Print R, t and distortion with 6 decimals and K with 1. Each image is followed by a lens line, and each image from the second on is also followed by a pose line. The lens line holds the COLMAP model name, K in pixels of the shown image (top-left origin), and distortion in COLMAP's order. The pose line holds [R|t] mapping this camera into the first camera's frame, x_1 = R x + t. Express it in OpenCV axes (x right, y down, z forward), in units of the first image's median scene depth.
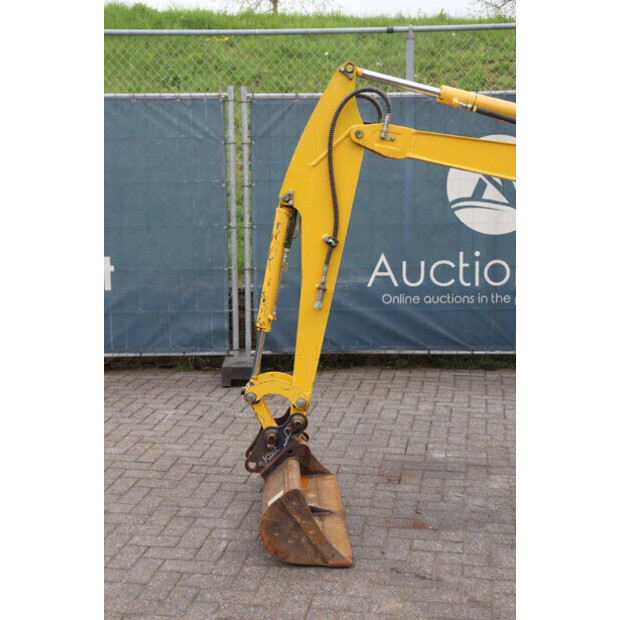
lens RADIAL K [[922.9, 0, 300.0], [0, 922.9, 313.0], [0, 0, 1]] dist [0.086298, 0.143320]
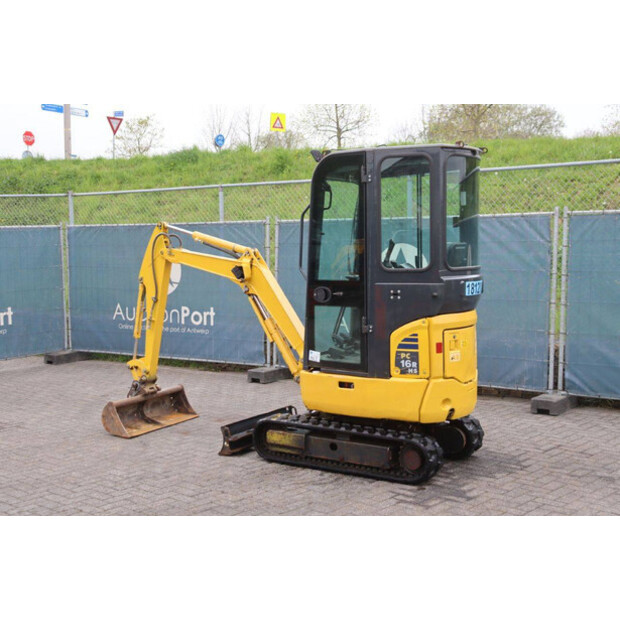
lens RADIAL K [[833.3, 0, 310.6], [0, 833.3, 310.1], [0, 0, 1]] dist [0.022120, 0.087915]
pose [[0.843286, 0.045738, -0.535515, 0.852785], [-0.085010, 0.995181, -0.048868, 0.009701], [0.530700, 0.086734, 0.843110, -0.303186]]
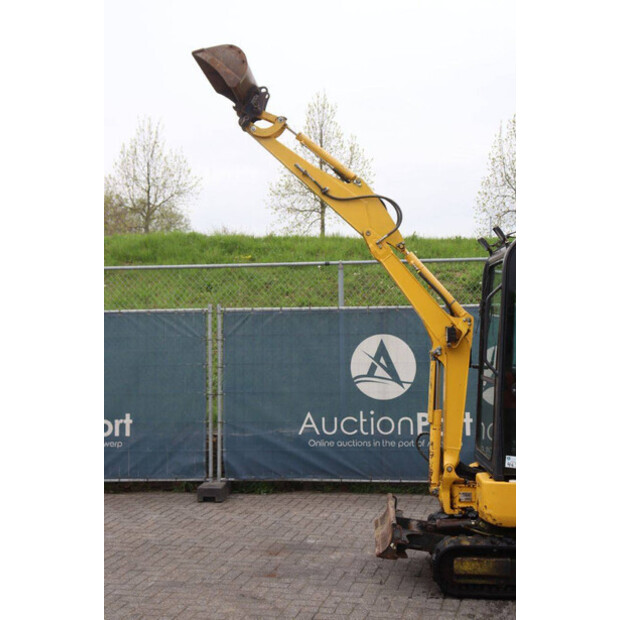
lens RADIAL K [[823.2, 0, 299.5], [0, 823.2, 300.9], [0, 0, 1]] dist [-0.015472, 0.341109]
pose [[0.996230, -0.007040, -0.086466, 0.191075], [-0.010243, 0.980182, -0.197832, 0.022653], [0.086145, 0.197972, 0.976415, -0.335320]]
